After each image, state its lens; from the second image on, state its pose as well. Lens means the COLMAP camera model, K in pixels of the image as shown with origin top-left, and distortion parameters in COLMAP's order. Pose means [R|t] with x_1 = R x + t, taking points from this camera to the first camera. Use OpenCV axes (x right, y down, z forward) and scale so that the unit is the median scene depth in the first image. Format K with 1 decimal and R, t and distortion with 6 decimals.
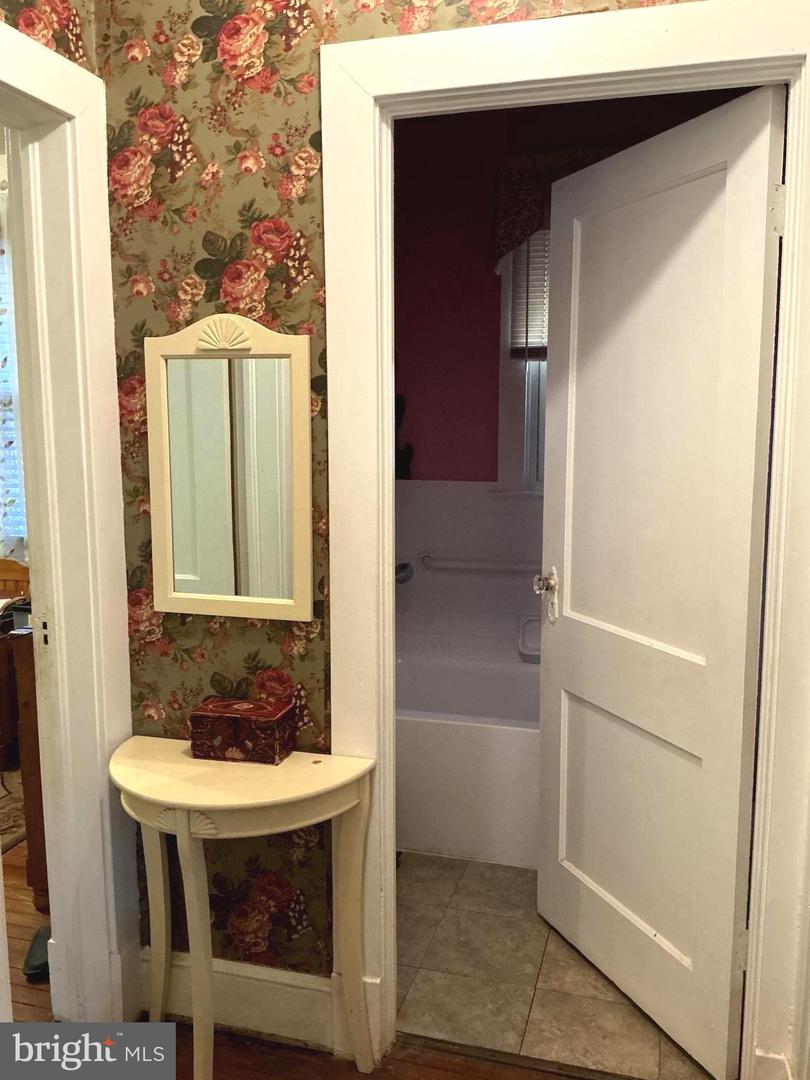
lens RADIAL K [[916.2, 0, 407.1], [0, 916.2, 541.1], [0, 0, 1]] dist [0.101797, -0.056726]
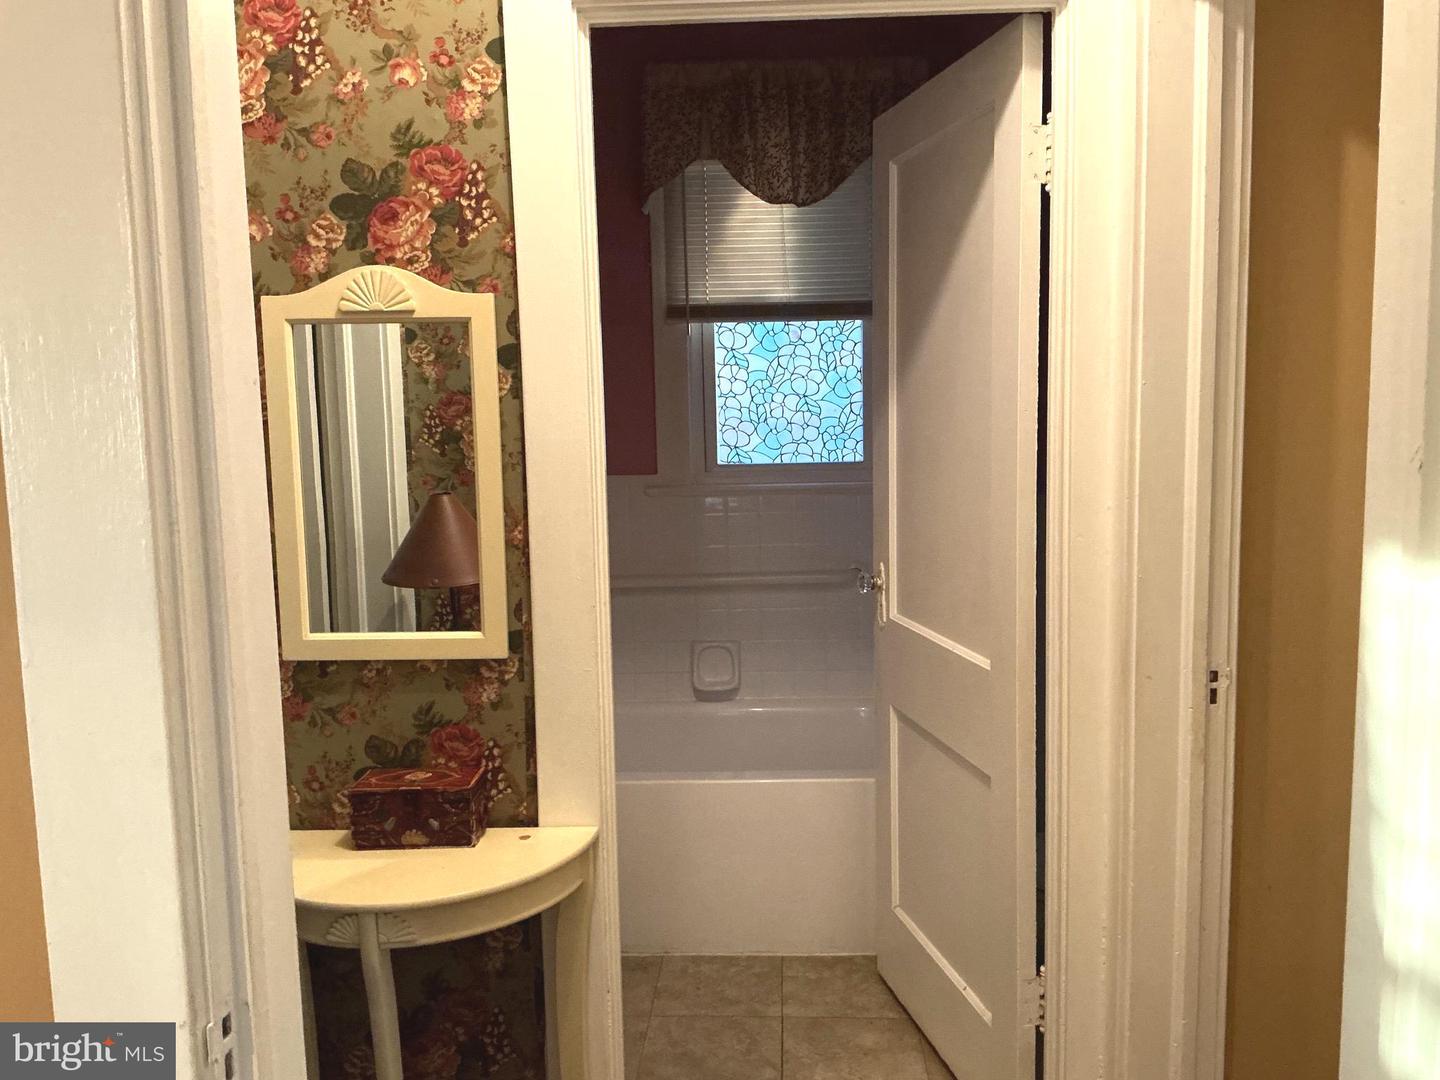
lens RADIAL K [[1221.6, 0, 709.5], [0, 1221.6, 538.0], [0, 0, 1]] dist [0.101797, -0.056726]
pose [[0.974001, -0.047486, 0.221513, -0.164145], [0.051152, 0.998632, -0.010837, 0.005593], [-0.220695, 0.021886, 0.975097, -0.057011]]
